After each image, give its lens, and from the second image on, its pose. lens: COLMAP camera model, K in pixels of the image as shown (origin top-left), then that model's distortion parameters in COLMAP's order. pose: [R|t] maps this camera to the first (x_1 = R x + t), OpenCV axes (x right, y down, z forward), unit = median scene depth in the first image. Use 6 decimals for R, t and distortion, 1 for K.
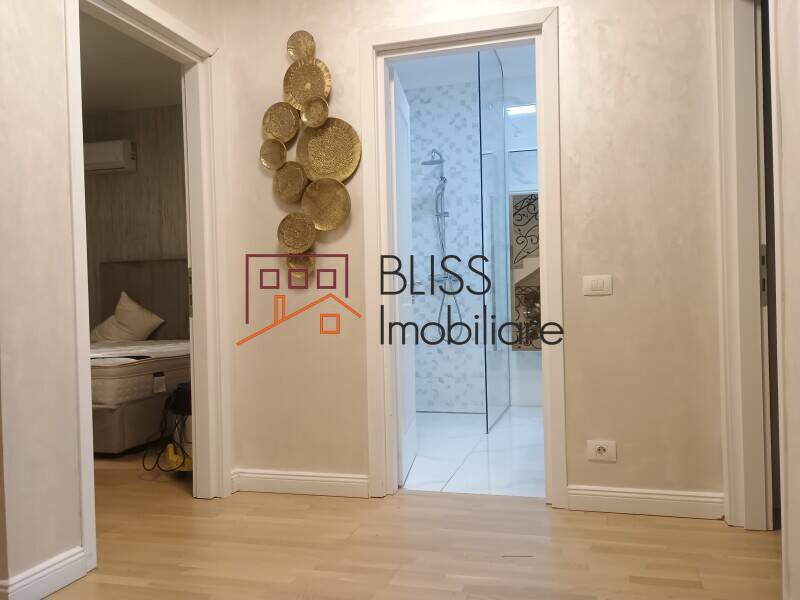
lens RADIAL K [[683.8, 0, 401.2], [0, 683.8, 301.0], [0, 0, 1]] dist [0.033936, -0.033093]
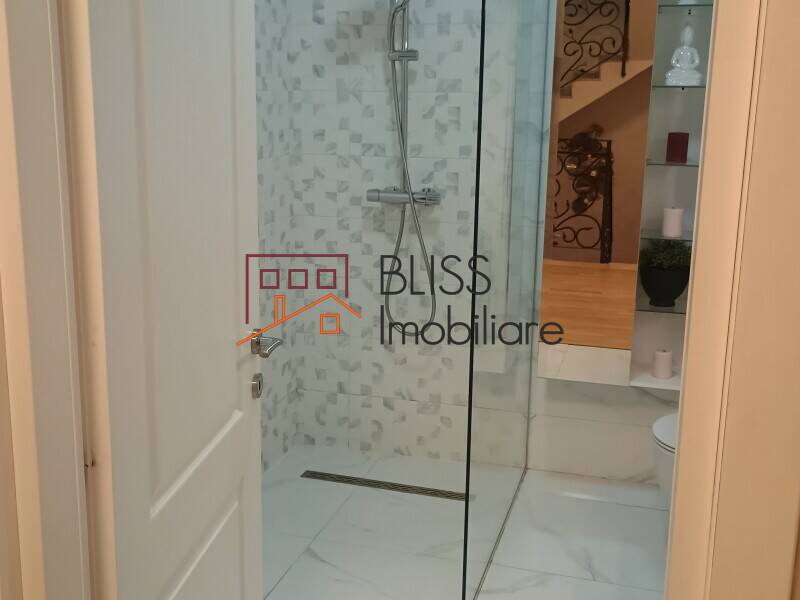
lens RADIAL K [[940.6, 0, 398.9], [0, 940.6, 300.5], [0, 0, 1]] dist [0.092172, 0.000000]
pose [[0.999118, 0.040497, 0.011132, 0.055422], [-0.041891, 0.979924, 0.194922, -0.087548], [-0.003014, -0.195216, 0.980756, 0.361349]]
